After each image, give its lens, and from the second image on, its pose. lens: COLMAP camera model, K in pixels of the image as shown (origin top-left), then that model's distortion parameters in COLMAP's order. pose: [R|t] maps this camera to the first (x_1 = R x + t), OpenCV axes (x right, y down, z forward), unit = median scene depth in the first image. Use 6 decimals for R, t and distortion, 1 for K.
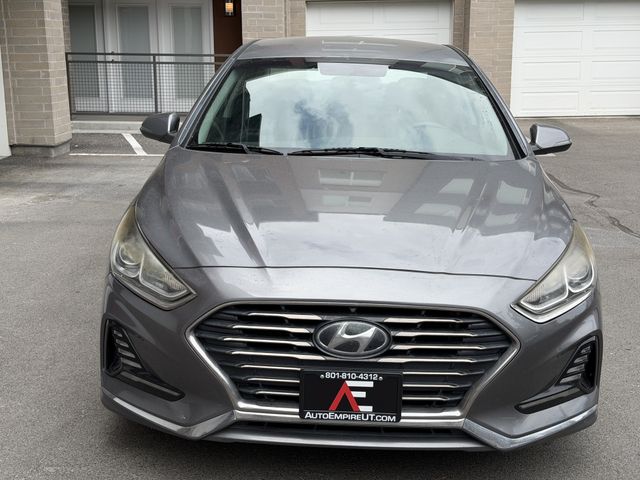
lens RADIAL K [[888.7, 0, 318.2], [0, 888.7, 241.6], [0, 0, 1]] dist [0.097689, 0.000000]
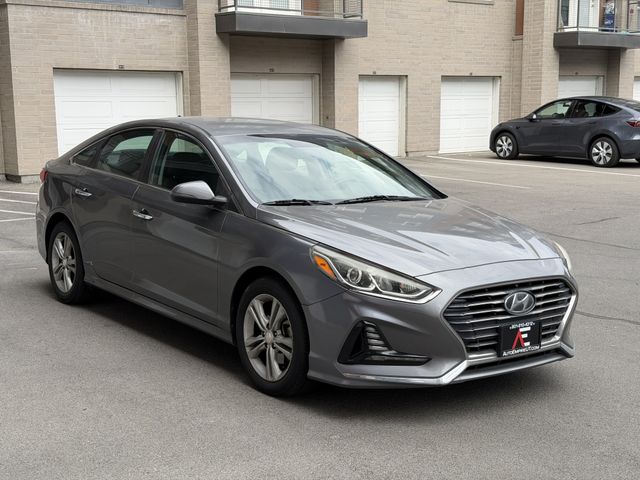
lens RADIAL K [[888.7, 0, 322.8], [0, 888.7, 239.6], [0, 0, 1]] dist [0.097689, 0.000000]
pose [[0.783788, -0.093311, 0.613979, -1.251323], [0.135888, 0.990459, -0.022943, -0.018979], [-0.605980, 0.101415, 0.788989, -0.105059]]
